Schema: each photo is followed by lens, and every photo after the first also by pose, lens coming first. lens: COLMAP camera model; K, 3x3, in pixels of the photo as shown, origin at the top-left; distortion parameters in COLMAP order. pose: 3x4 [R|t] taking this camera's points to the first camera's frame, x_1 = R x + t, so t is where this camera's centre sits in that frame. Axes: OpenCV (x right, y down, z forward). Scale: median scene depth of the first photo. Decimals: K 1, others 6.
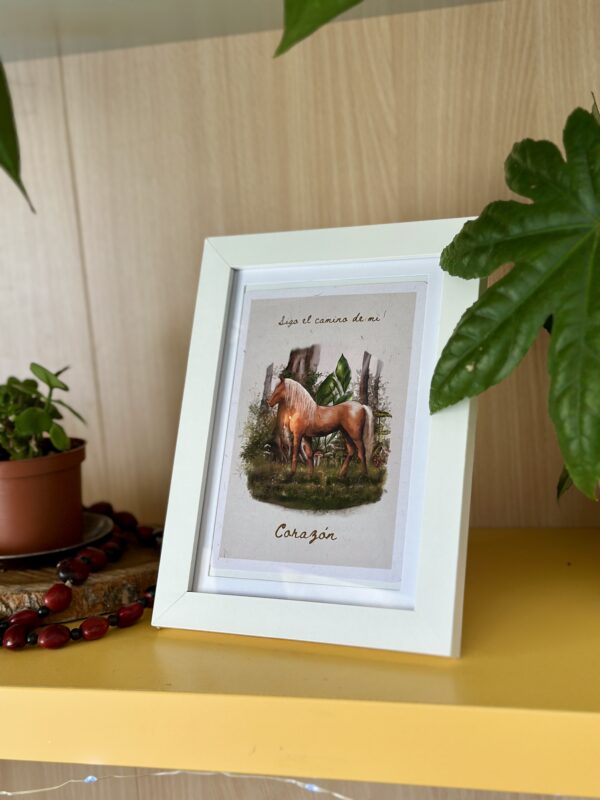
lens RADIAL K [[1148.4, 0, 300.0], [0, 1148.4, 400.0], [0, 0, 1]] dist [0.092139, -0.079197]
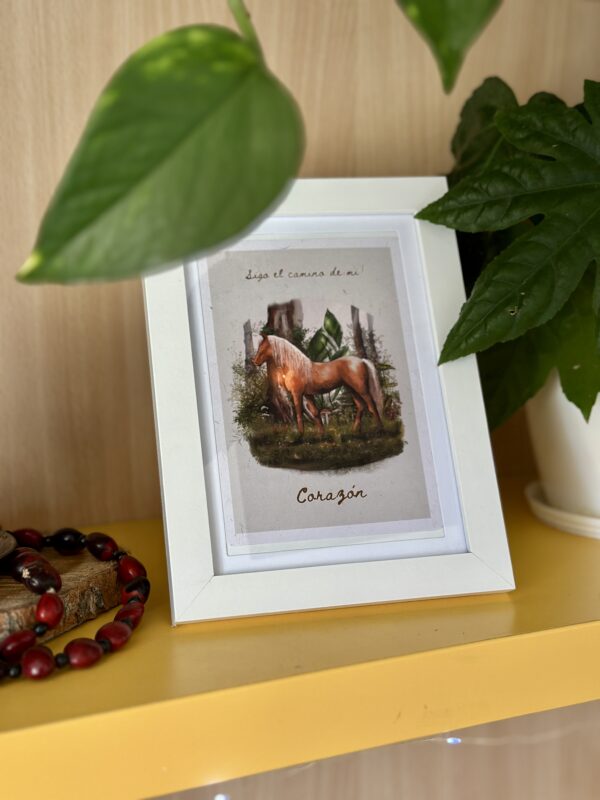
lens RADIAL K [[1148.4, 0, 300.0], [0, 1148.4, 400.0], [0, 0, 1]] dist [0.092139, -0.079197]
pose [[0.776710, -0.035540, 0.628854, -0.595149], [0.060181, 0.998026, -0.017927, 0.052876], [-0.626976, 0.051770, 0.777316, 0.273078]]
